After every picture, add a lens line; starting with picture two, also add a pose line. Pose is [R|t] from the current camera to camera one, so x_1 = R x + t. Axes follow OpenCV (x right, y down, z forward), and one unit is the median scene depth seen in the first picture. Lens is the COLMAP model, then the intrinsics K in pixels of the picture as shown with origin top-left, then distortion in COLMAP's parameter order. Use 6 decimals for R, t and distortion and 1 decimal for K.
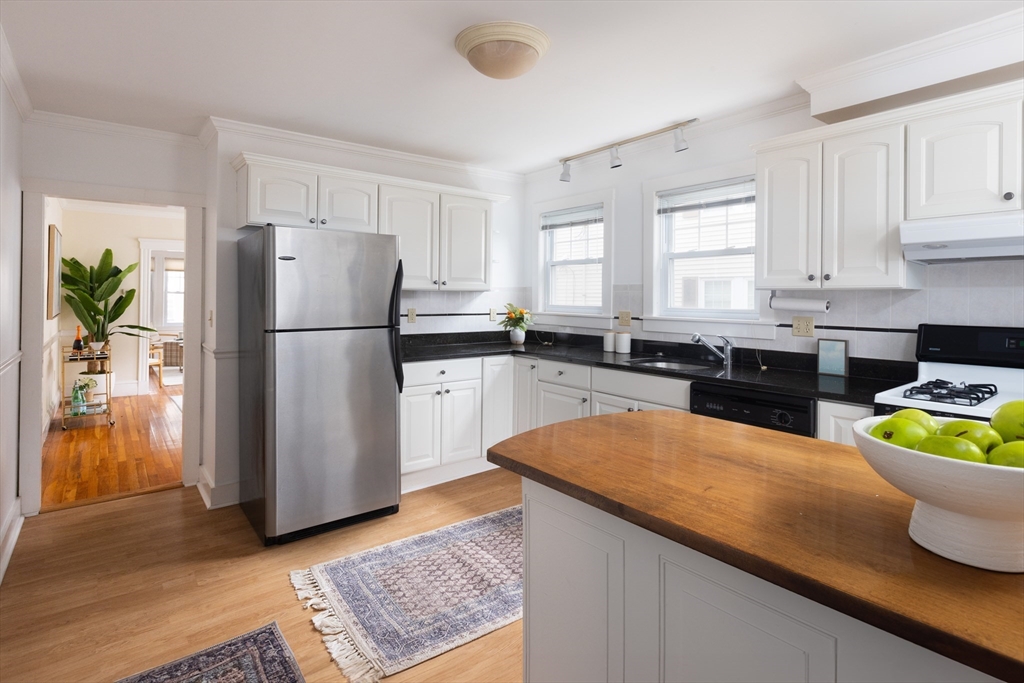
lens RADIAL K [[530.0, 0, 529.6], [0, 530.0, 304.1], [0, 0, 1]] dist [0.000410, 0.000058]
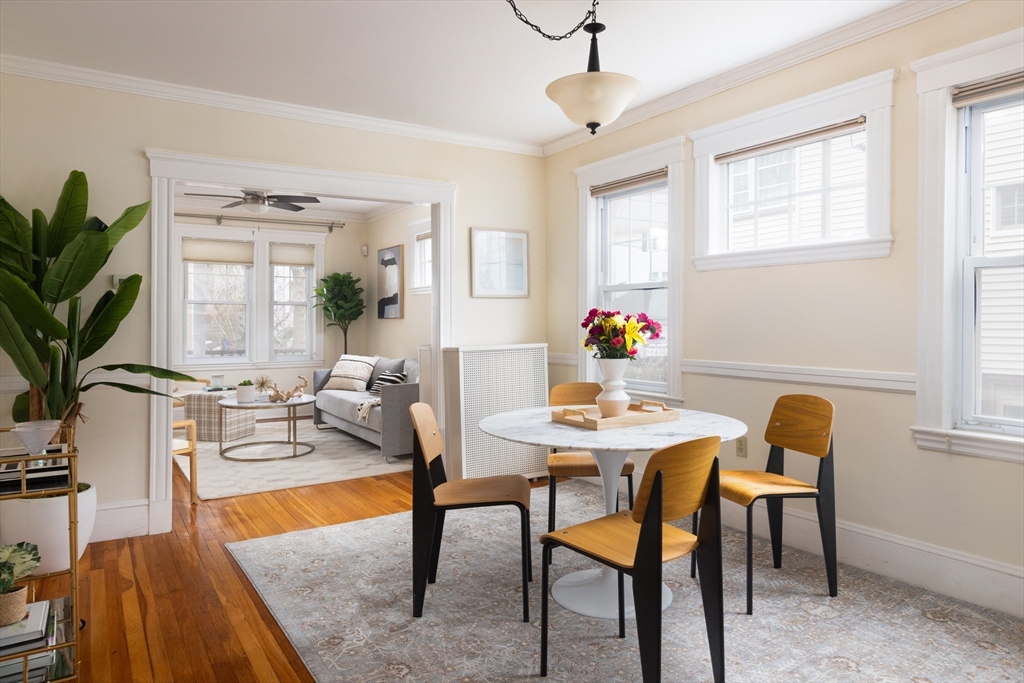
lens RADIAL K [[674.0, 0, 512.0], [0, 674.0, 337.6], [0, 0, 1]] dist [-0.000655, -0.000678]
pose [[0.993358, -0.004549, -0.114979, -0.421310], [0.005456, 0.999956, 0.007572, 0.017815], [0.114939, -0.008149, 0.993339, 0.544476]]
